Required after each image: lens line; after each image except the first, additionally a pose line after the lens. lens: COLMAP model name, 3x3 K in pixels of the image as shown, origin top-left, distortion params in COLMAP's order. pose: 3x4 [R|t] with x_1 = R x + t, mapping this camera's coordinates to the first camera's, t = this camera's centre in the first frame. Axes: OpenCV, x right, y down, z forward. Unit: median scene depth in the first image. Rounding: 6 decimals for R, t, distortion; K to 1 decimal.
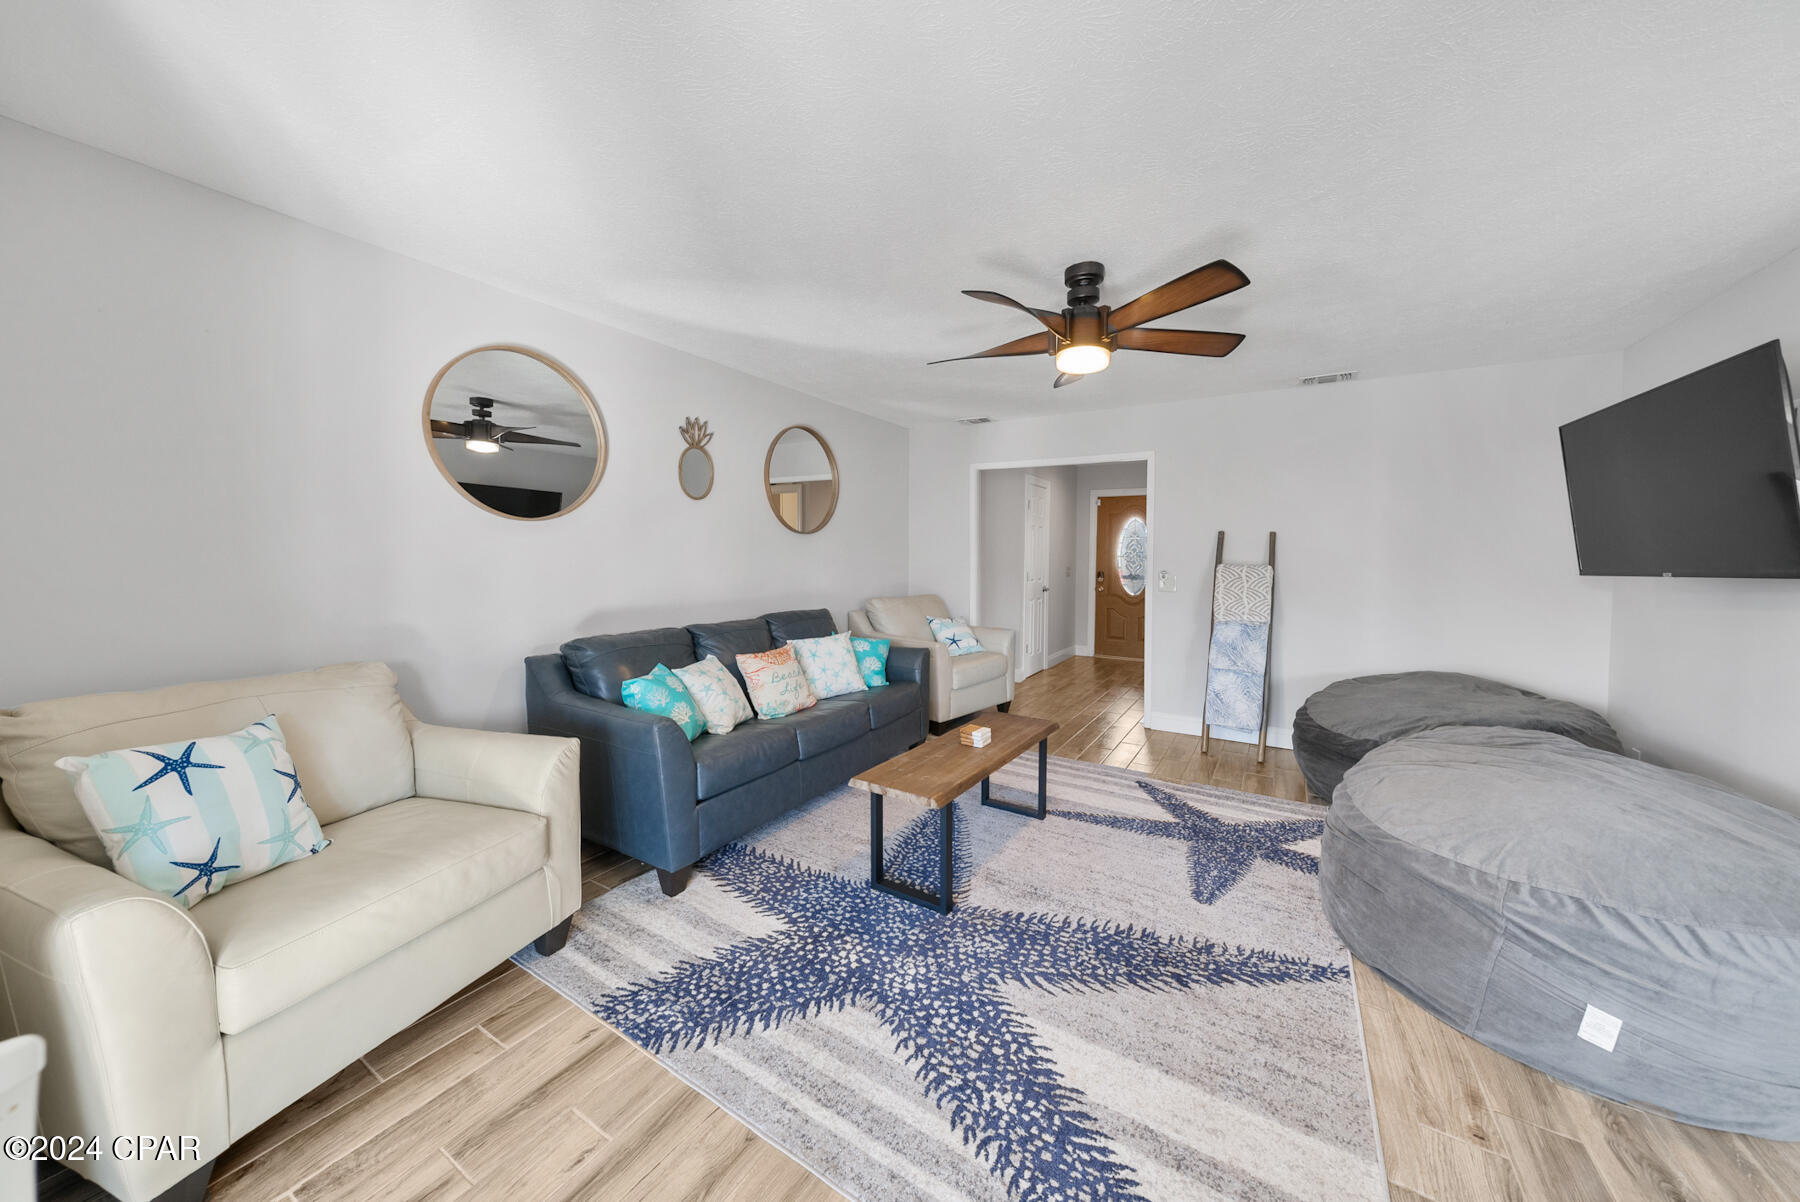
lens RADIAL K [[617.3, 0, 897.2], [0, 617.3, 573.5], [0, 0, 1]] dist [0.001777, 0.000046]
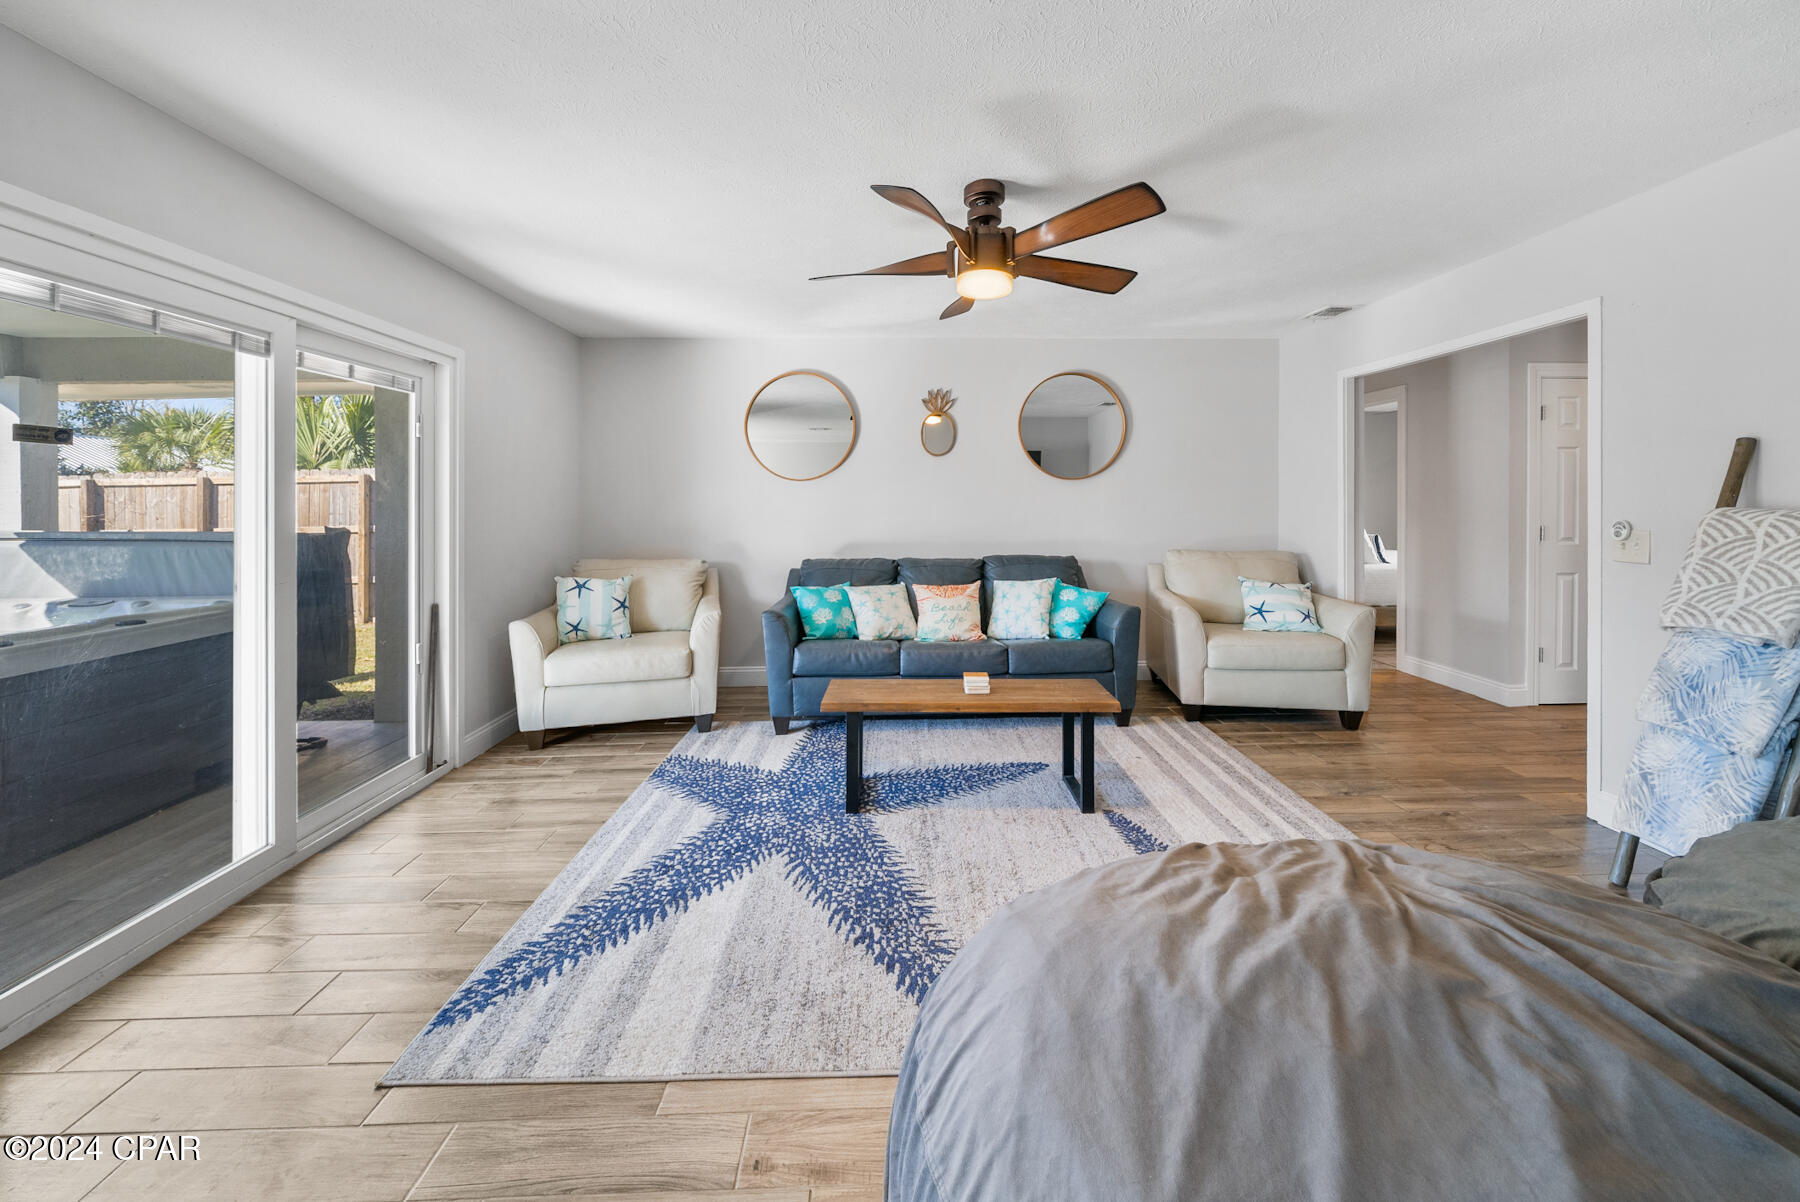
lens RADIAL K [[642.8, 0, 897.5], [0, 642.8, 499.6], [0, 0, 1]] dist [0.000072, -0.000006]
pose [[0.551865, -0.014141, -0.833813, 1.297902], [-0.018169, 0.999415, -0.028975, 0.006163], [0.833735, 0.031139, 0.551285, 0.463138]]
